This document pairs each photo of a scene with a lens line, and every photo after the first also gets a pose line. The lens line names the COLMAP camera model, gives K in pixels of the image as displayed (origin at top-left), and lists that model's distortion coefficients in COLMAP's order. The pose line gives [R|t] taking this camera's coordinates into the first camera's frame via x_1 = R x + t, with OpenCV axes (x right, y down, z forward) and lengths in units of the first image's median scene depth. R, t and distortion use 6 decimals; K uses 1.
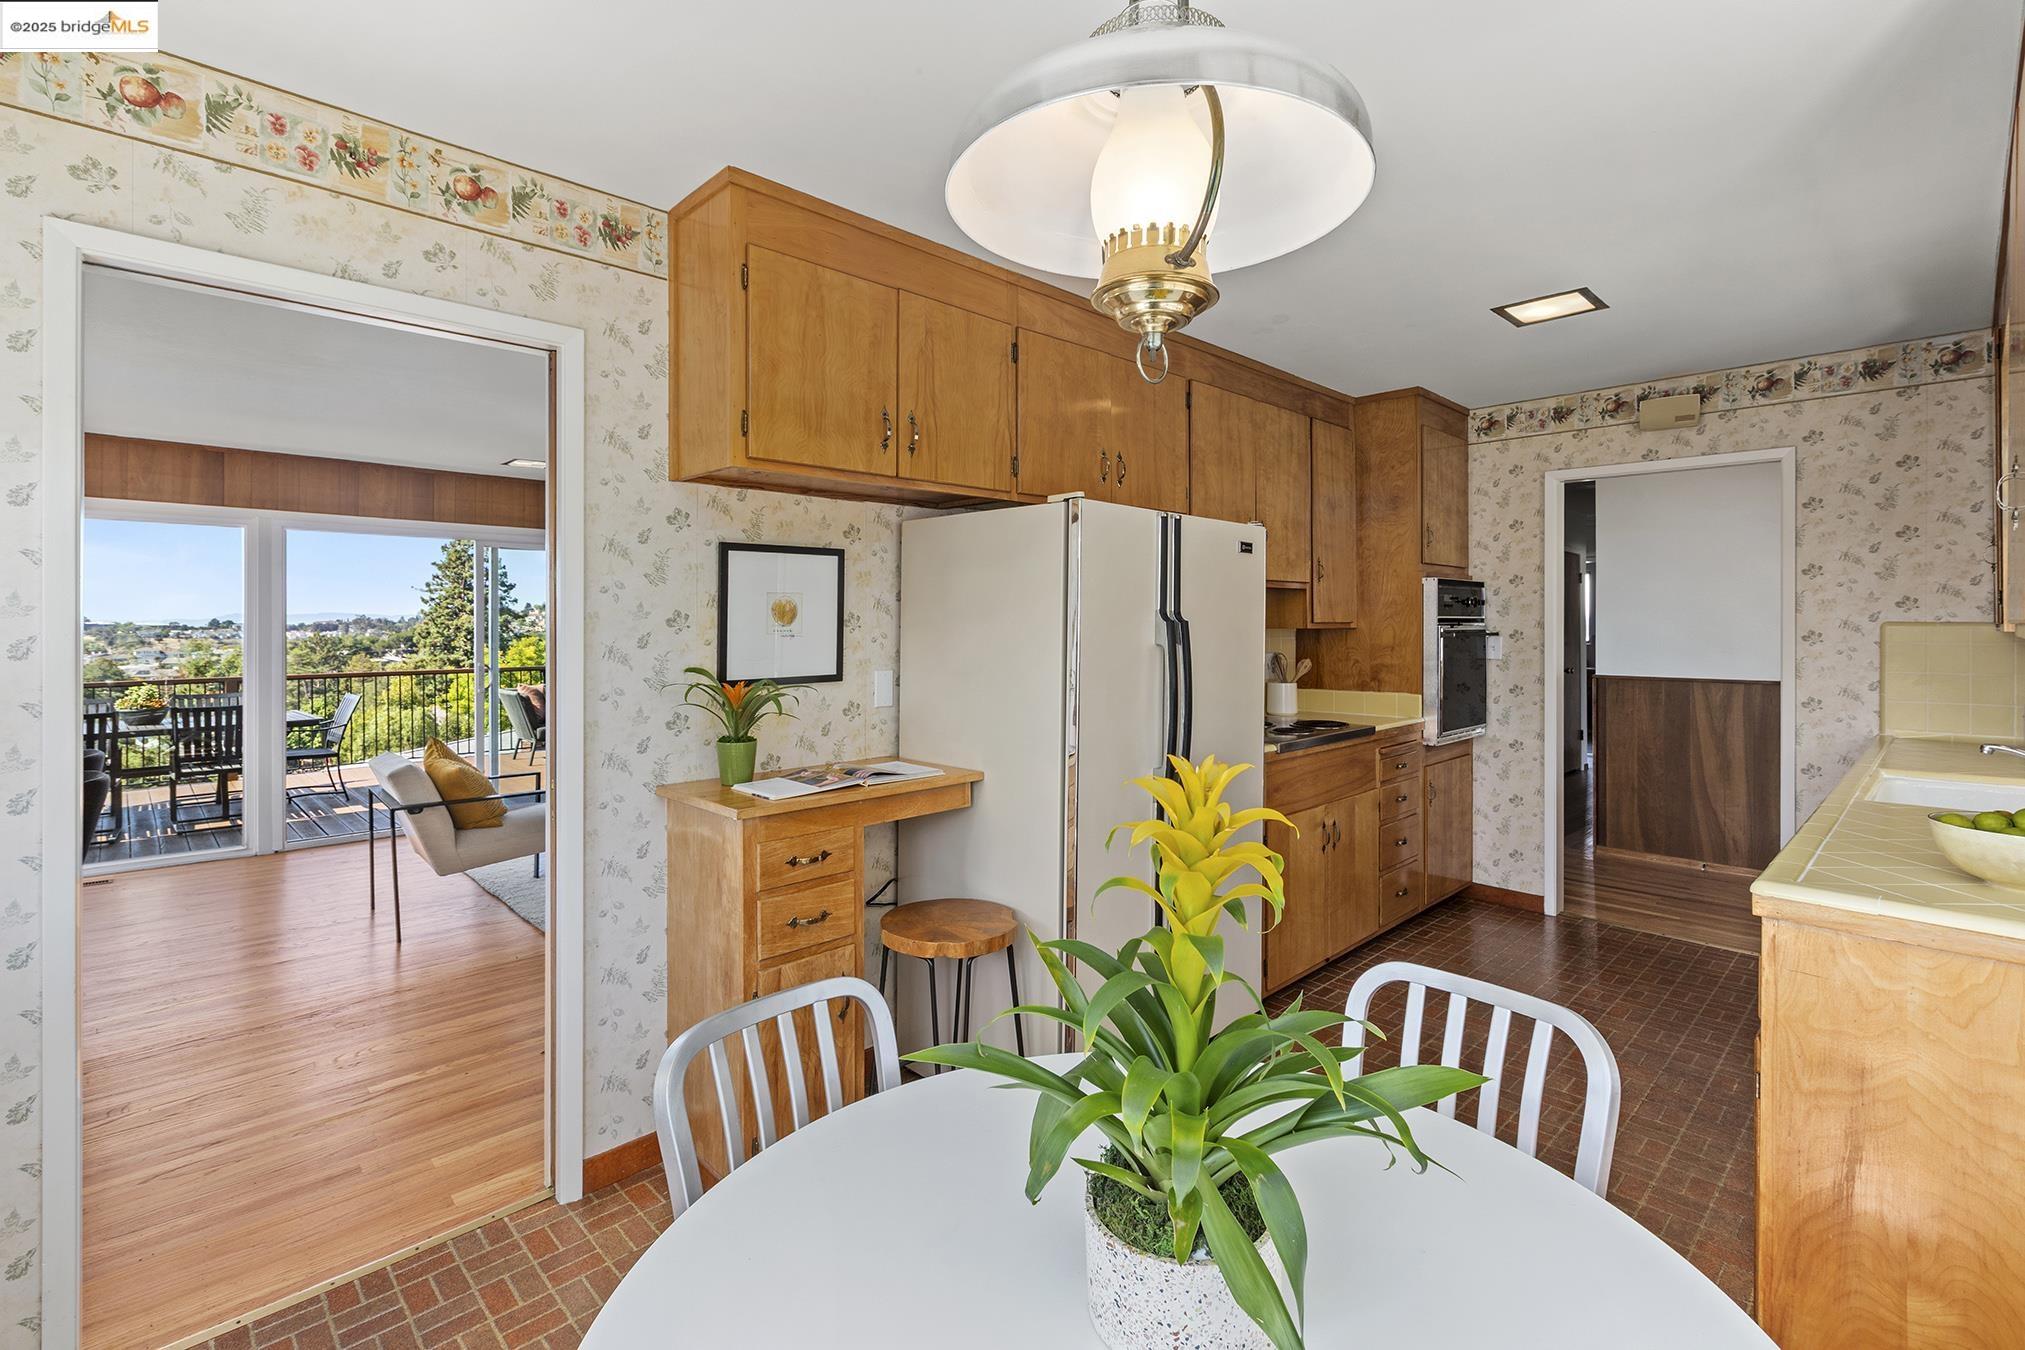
lens RADIAL K [[943.9, 0, 1008.6], [0, 943.9, 625.2], [0, 0, 1]] dist [0.003356, -0.001504]
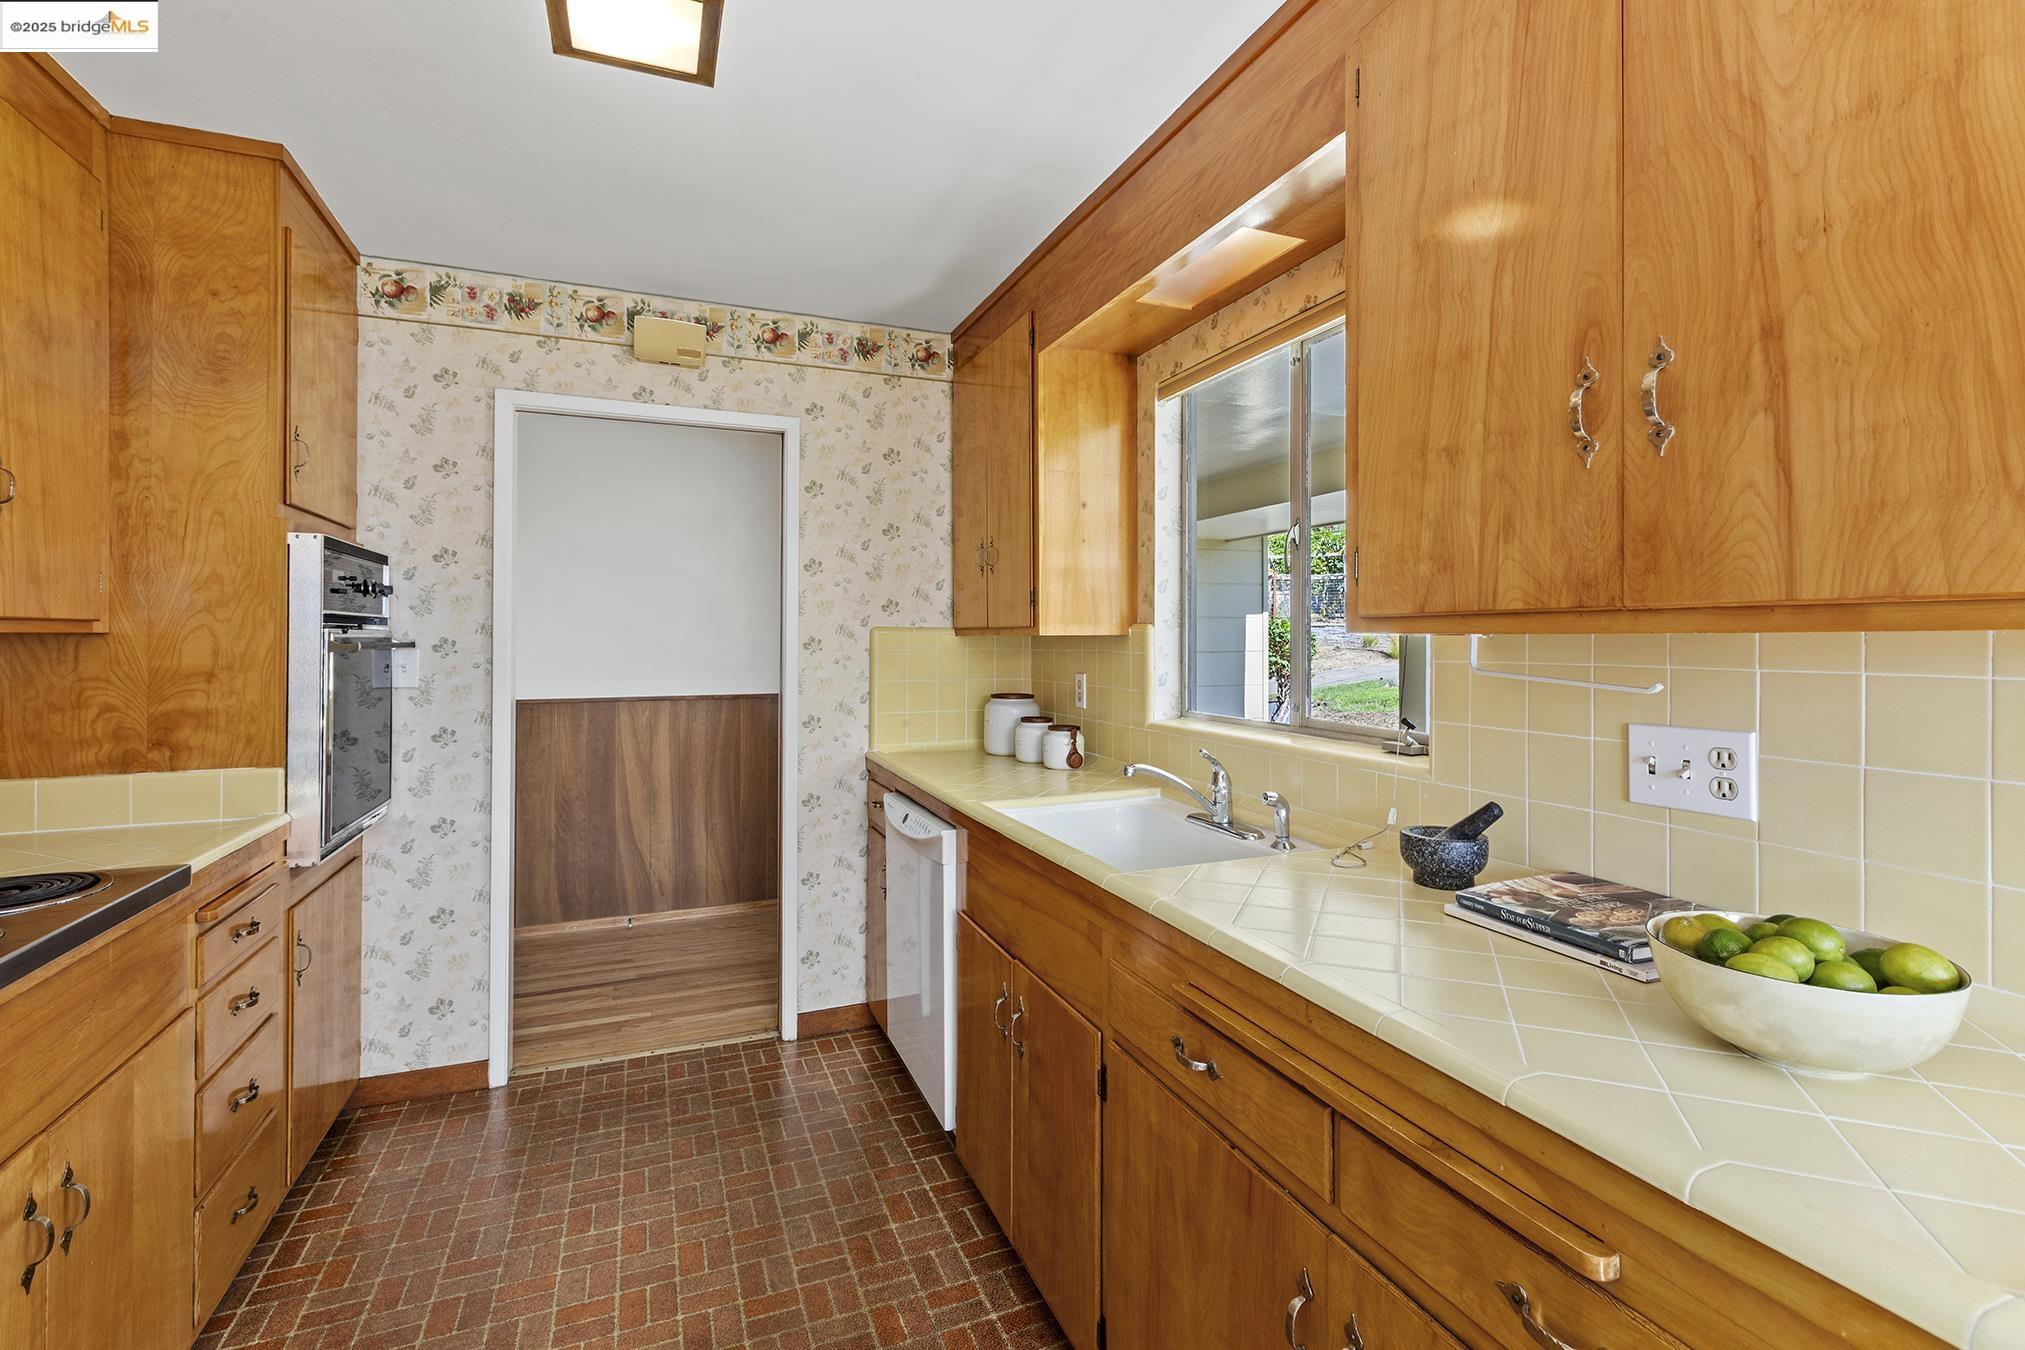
lens RADIAL K [[943.9, 0, 1050.5], [0, 943.9, 627.0], [0, 0, 1]] dist [0.003356, -0.001504]
pose [[0.376750, 0.009665, 0.926264, 0.121855], [0.002595, 0.999931, -0.011489, 0.006232], [-0.926311, 0.006732, 0.376699, 0.416786]]
